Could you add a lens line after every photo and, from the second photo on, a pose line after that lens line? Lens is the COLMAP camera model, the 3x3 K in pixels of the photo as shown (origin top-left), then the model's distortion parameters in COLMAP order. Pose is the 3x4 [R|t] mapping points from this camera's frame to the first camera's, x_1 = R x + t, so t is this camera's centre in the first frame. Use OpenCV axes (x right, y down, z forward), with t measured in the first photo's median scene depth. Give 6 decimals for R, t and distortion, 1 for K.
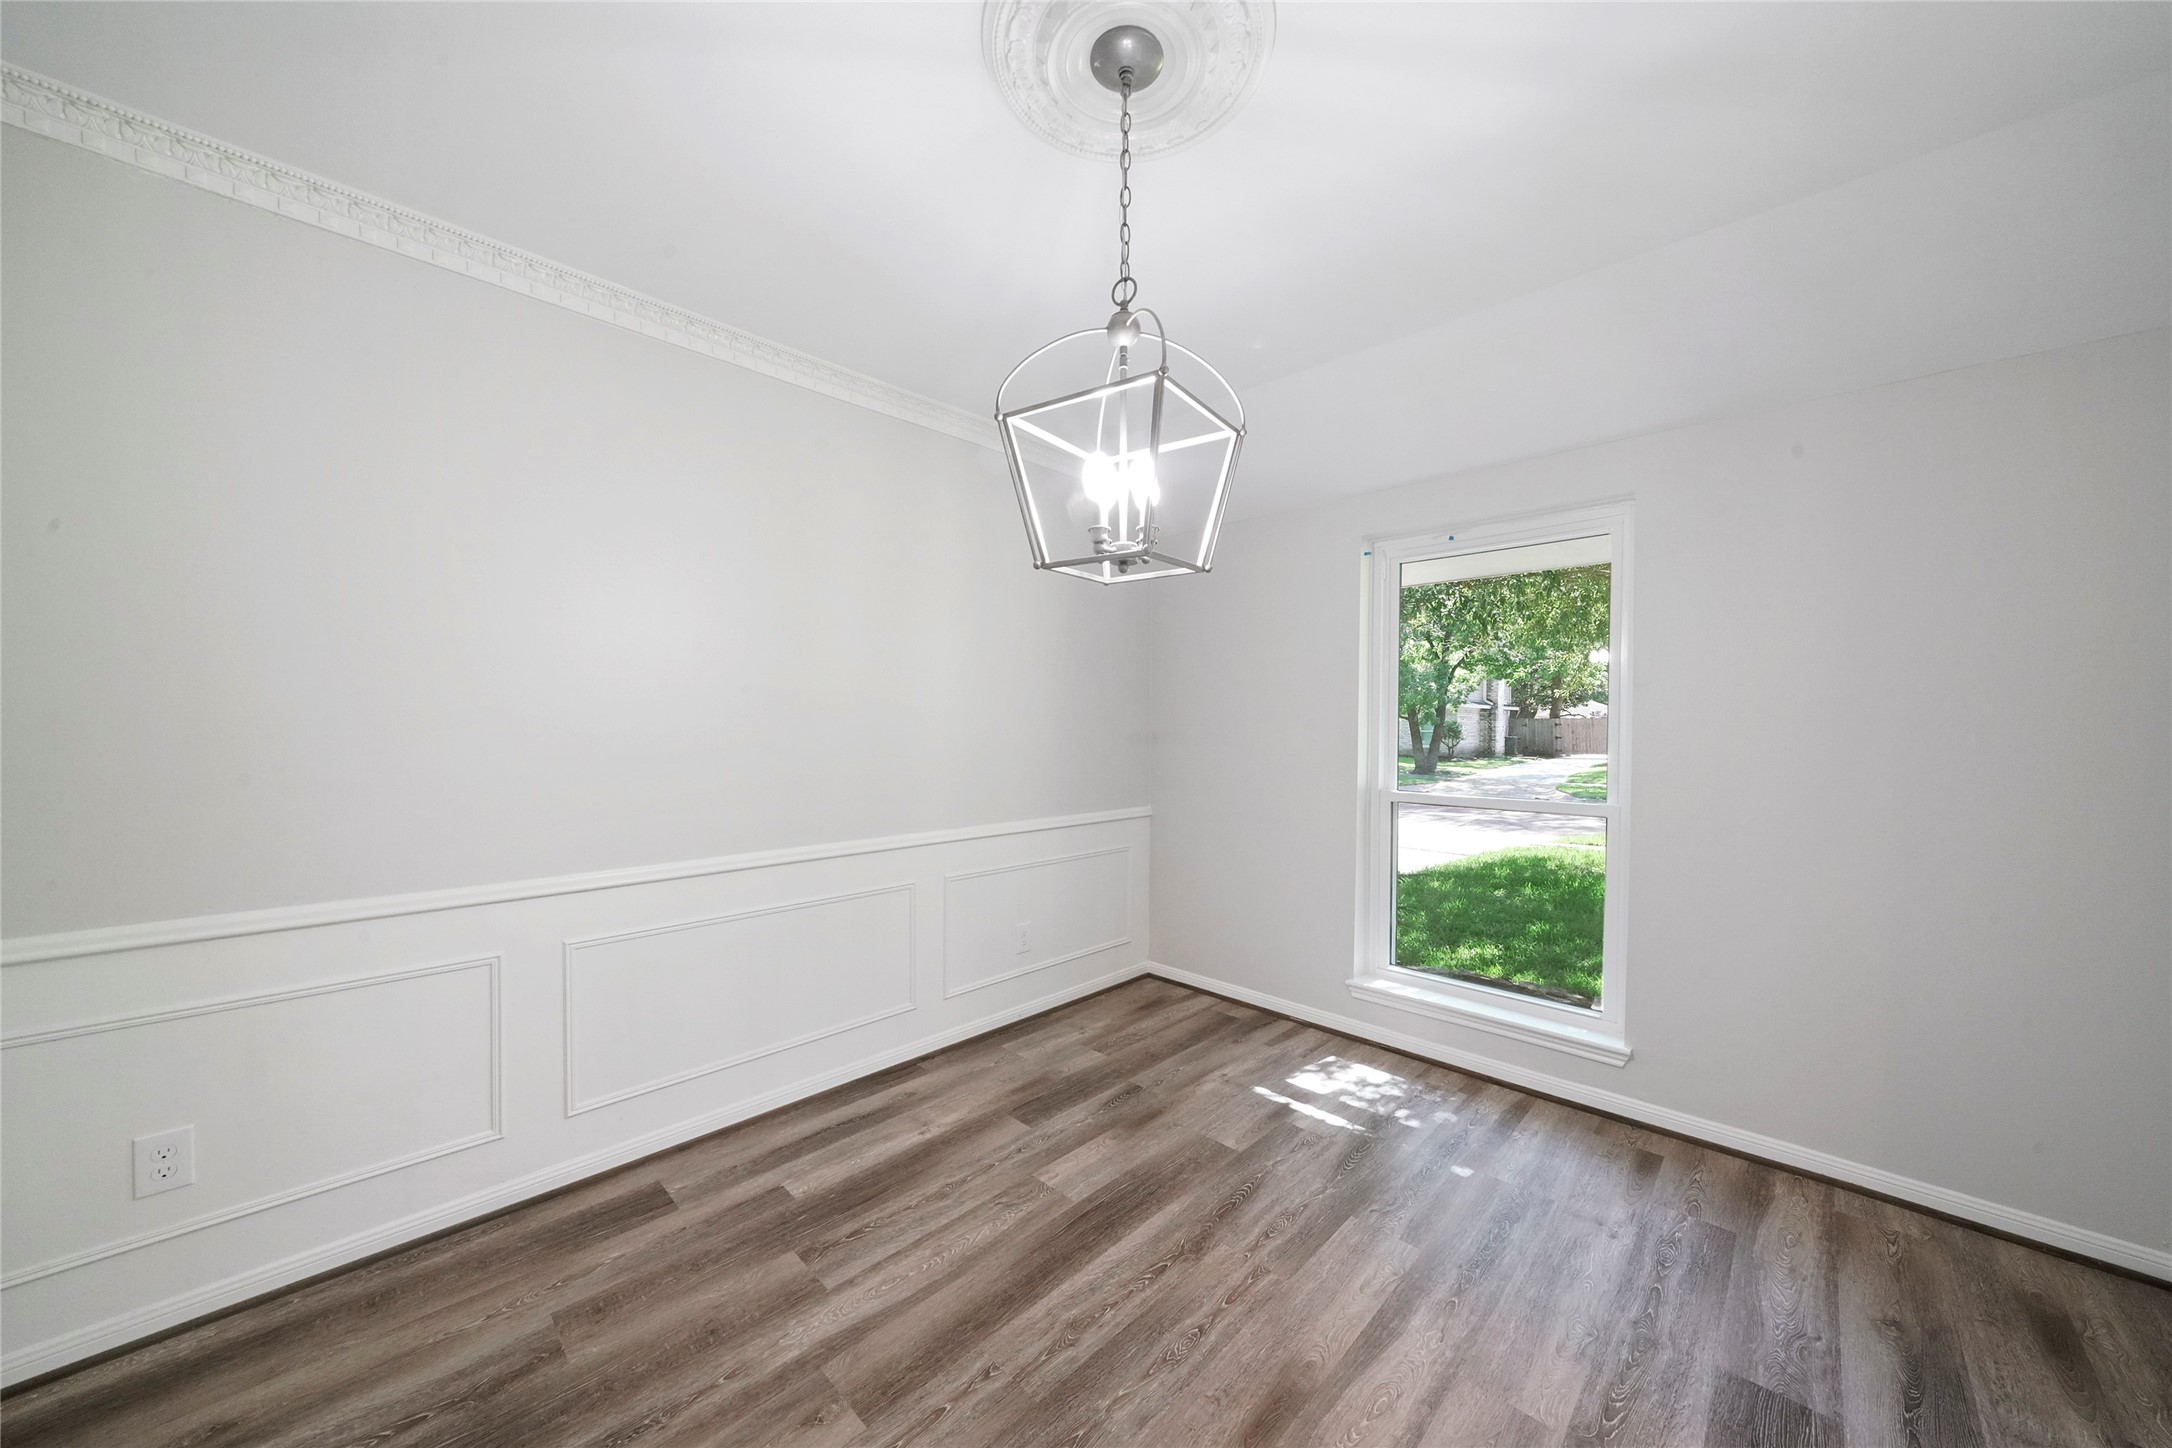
lens RADIAL K [[755.0, 0, 1083.2], [0, 755.0, 740.2], [0, 0, 1]] dist [-0.001231, -0.000134]
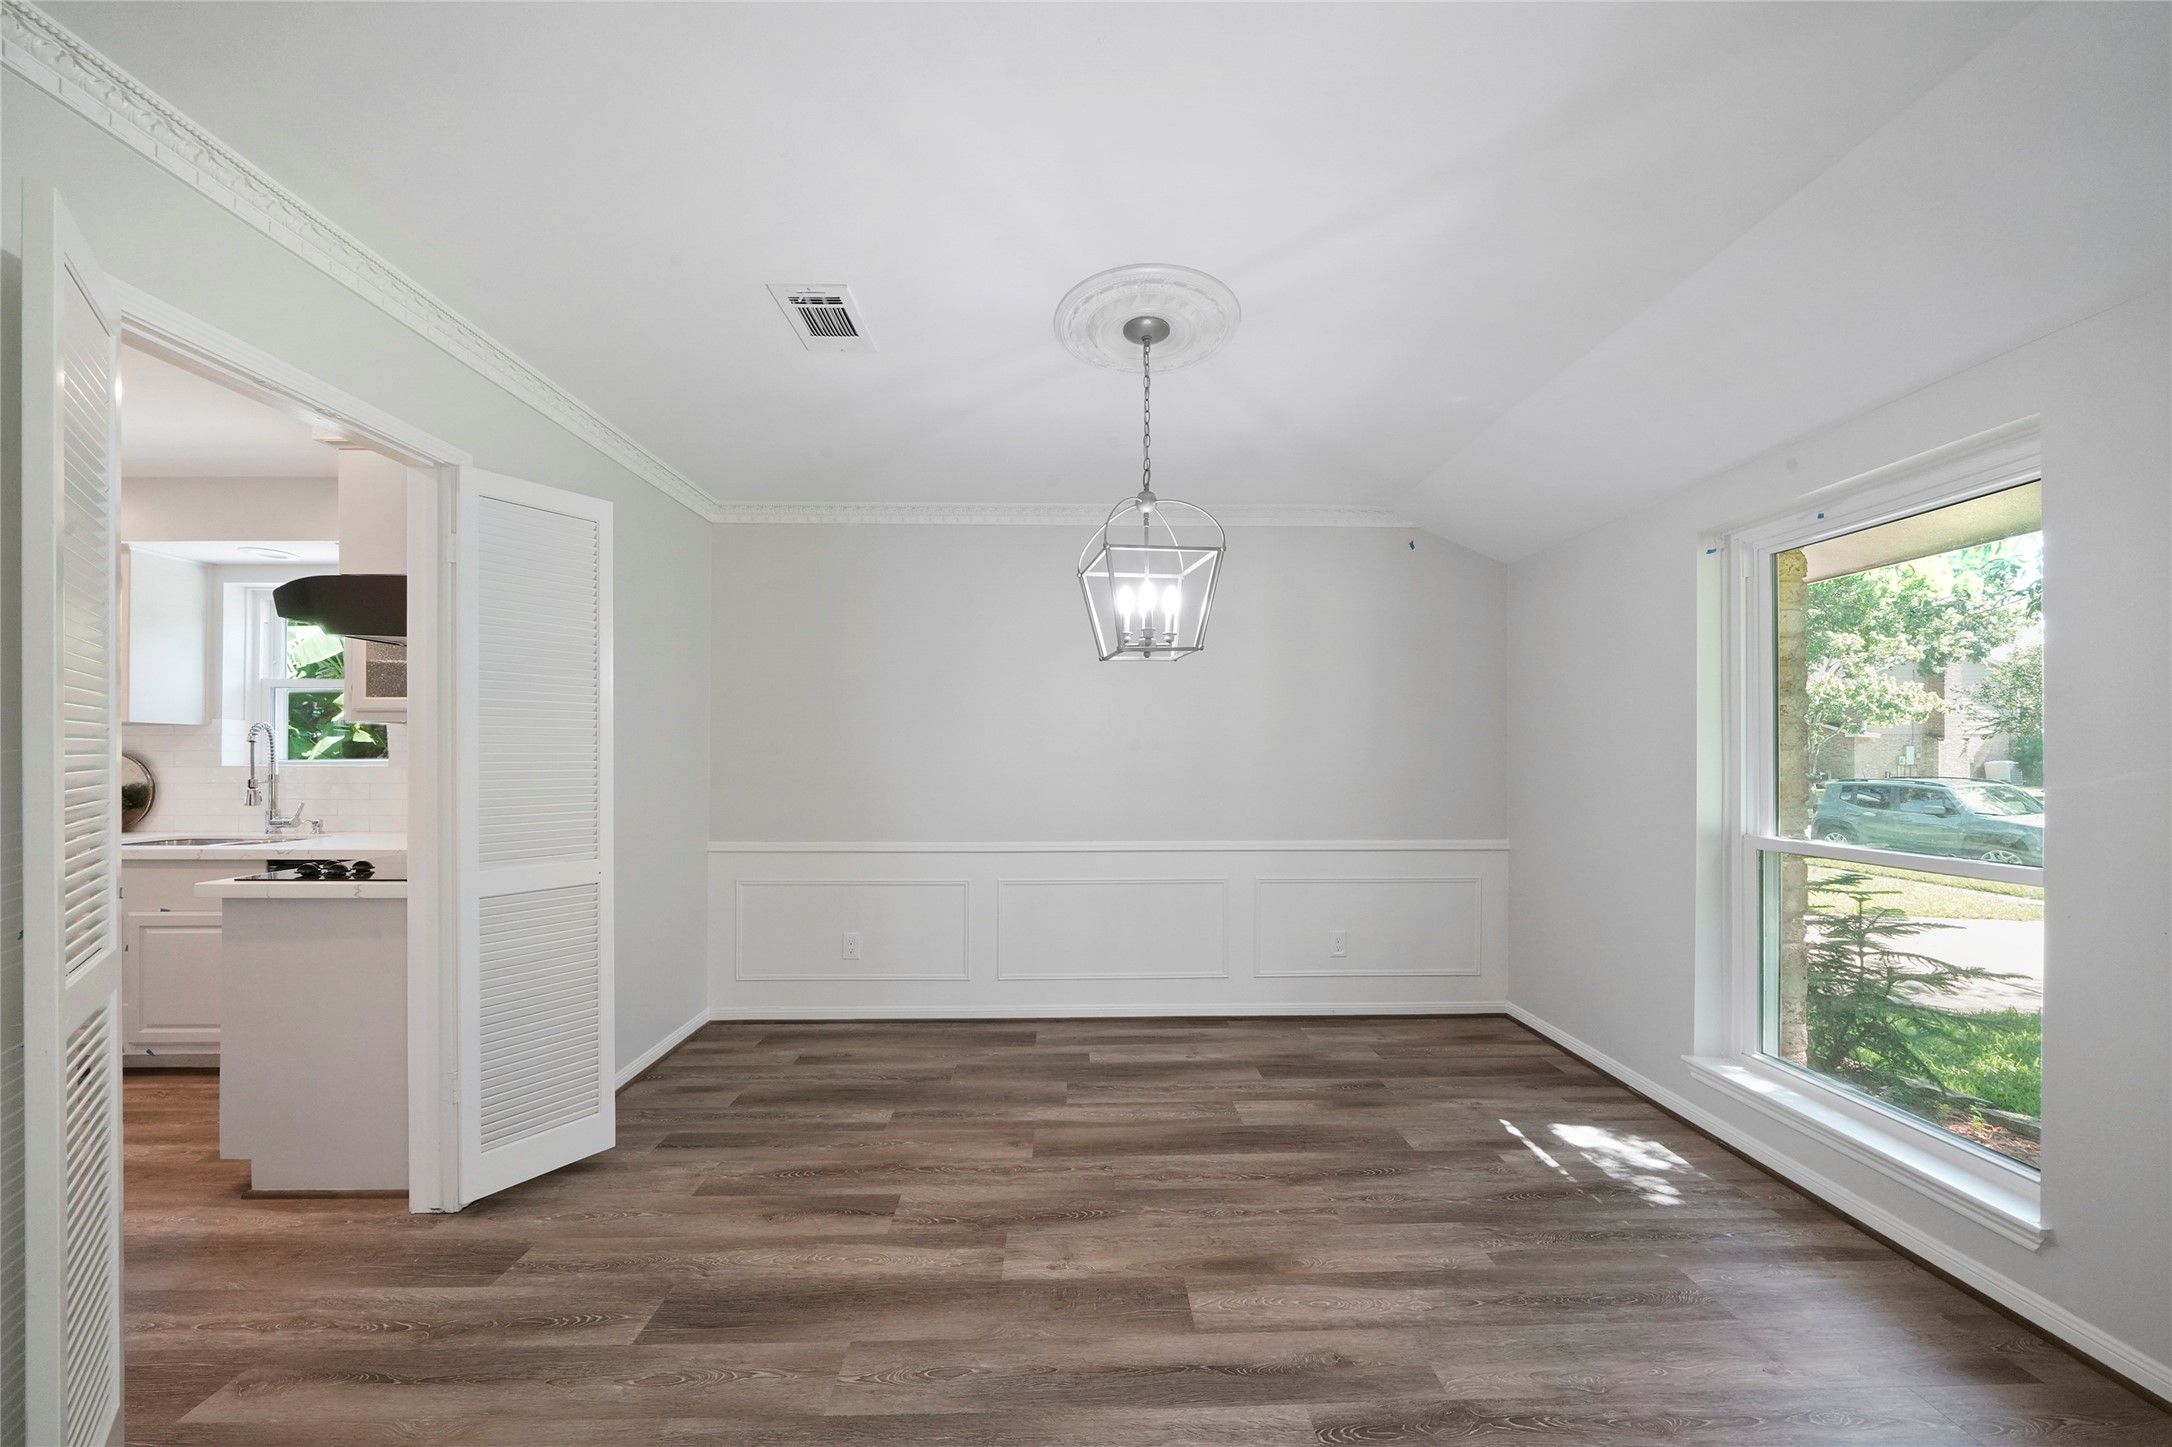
lens RADIAL K [[742.5, 0, 1084.2], [0, 742.5, 756.4], [0, 0, 1]] dist [-0.000449, -0.000029]
pose [[0.716205, -0.003529, -0.697882, 0.624063], [-0.012040, 0.999776, -0.017411, 0.005790], [0.697787, 0.020873, 0.716002, -0.104786]]
